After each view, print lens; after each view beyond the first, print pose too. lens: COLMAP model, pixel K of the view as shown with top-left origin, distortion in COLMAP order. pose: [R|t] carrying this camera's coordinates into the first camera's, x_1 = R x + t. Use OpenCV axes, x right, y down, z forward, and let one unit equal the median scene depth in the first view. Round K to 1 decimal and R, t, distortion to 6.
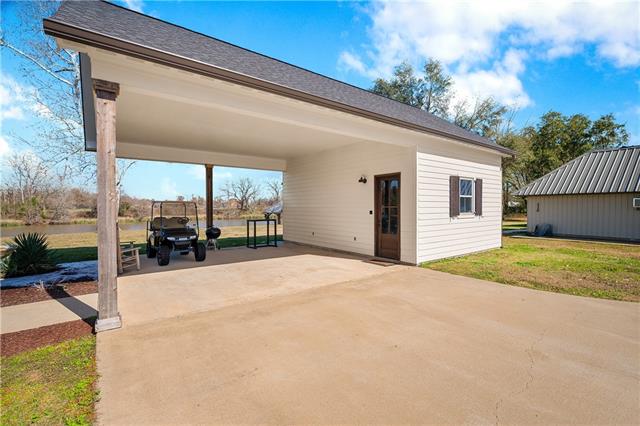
lens RADIAL K [[292.9, 0, 320.5], [0, 292.9, 213.1], [0, 0, 1]] dist [0.000812, -0.000081]
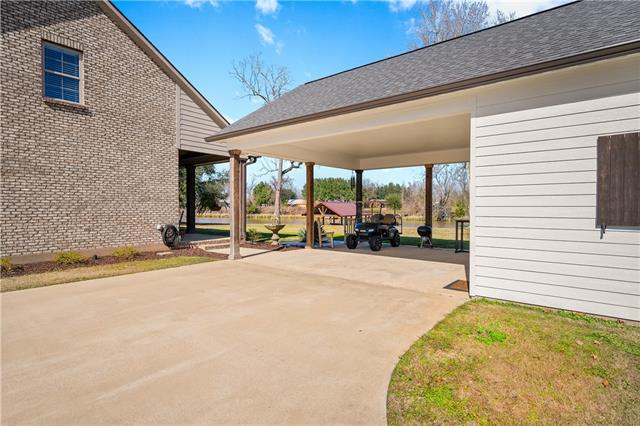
lens RADIAL K [[337.5, 0, 320.8], [0, 337.5, 209.1], [0, 0, 1]] dist [0.035143, 0.000319]
pose [[0.244777, 0.010932, -0.969518, 0.858143], [-0.024752, 0.999681, 0.005023, -0.007266], [0.969264, 0.022768, 0.244969, 0.452088]]
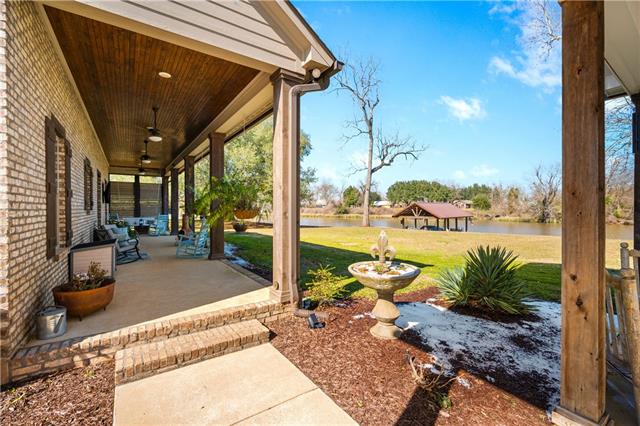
lens RADIAL K [[278.1, 0, 319.8], [0, 278.1, 209.3], [0, 0, 1]] dist [0.000916, 0.000093]
pose [[-0.036357, 0.009637, -0.999292, 0.724629], [-0.020056, 0.999745, 0.010371, -0.007492], [0.999138, 0.020419, -0.036155, 0.463453]]
